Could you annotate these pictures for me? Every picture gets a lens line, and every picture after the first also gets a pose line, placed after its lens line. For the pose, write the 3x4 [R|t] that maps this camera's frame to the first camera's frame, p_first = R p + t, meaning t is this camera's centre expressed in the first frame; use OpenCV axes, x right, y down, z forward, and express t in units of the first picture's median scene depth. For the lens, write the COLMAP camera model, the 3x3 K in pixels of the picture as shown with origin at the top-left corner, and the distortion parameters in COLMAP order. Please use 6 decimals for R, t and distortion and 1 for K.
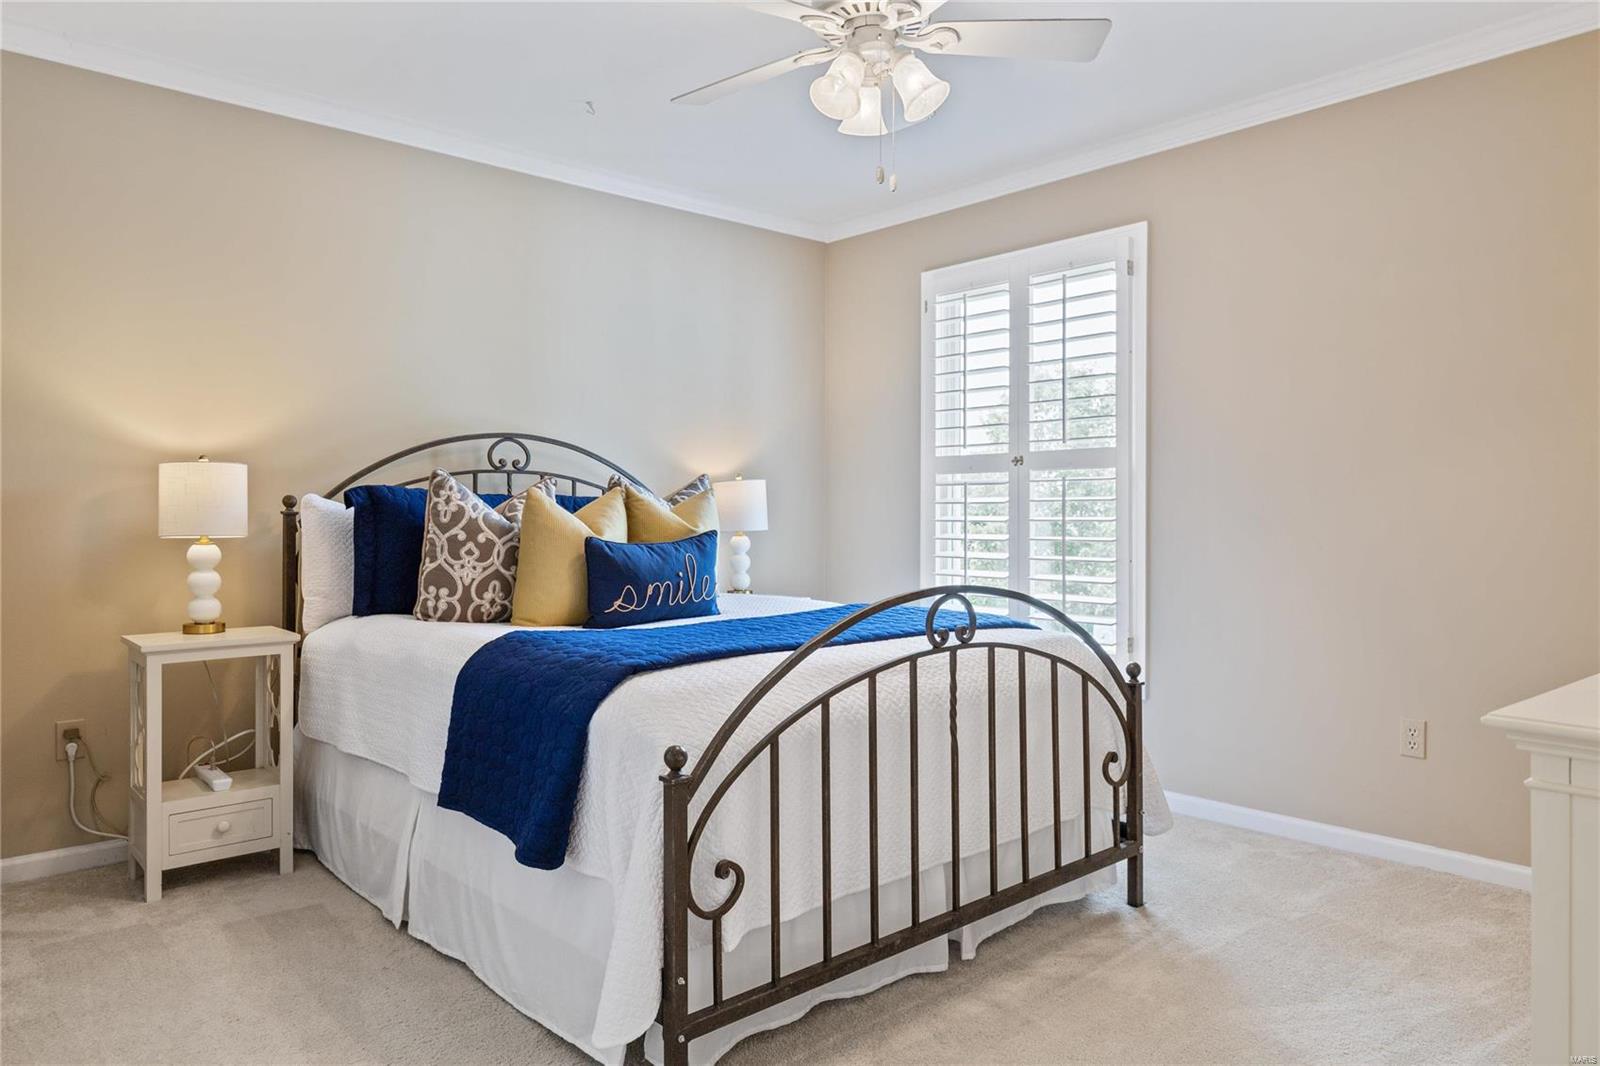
lens RADIAL K [[1054.0, 0, 803.6], [0, 1054.0, 529.2], [0, 0, 1]] dist [0.004720, -0.001411]
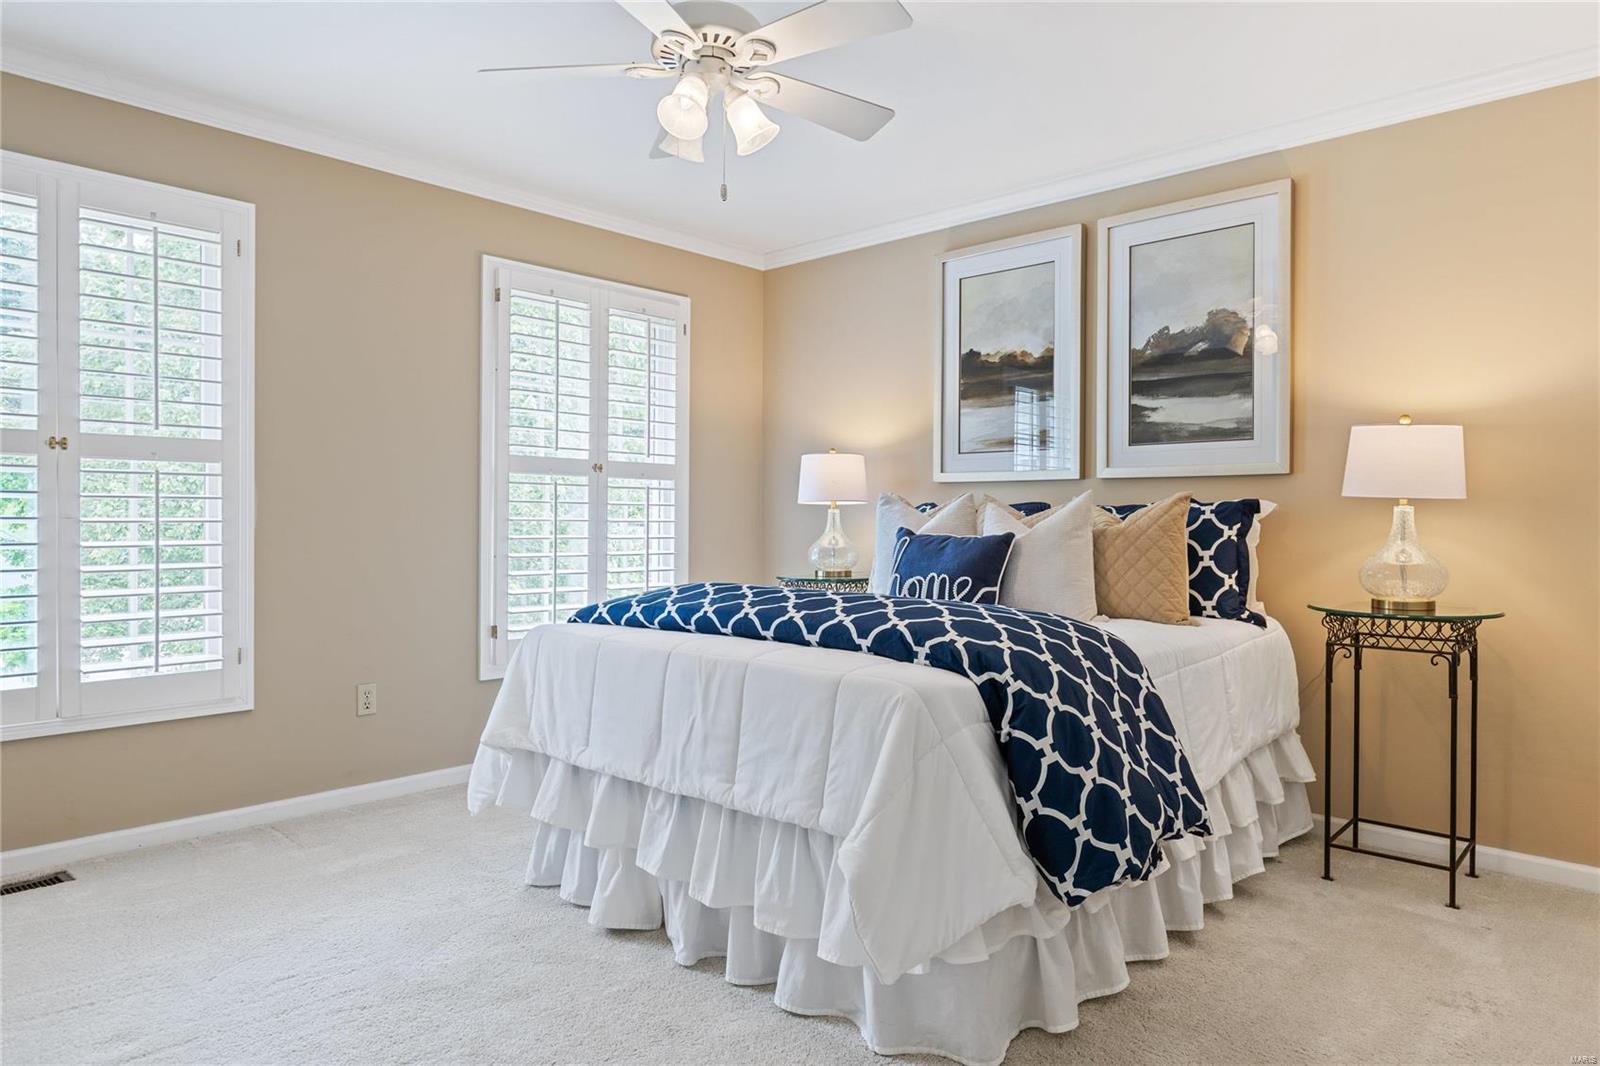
lens RADIAL K [[965.3, 0, 771.5], [0, 965.3, 515.8], [0, 0, 1]] dist [-0.003361, 0.000040]
pose [[-0.064738, 0.005219, 0.997889, -0.796914], [0.011271, 0.999926, -0.004498, -0.006805], [-0.997839, 0.010956, -0.064792, 0.851091]]
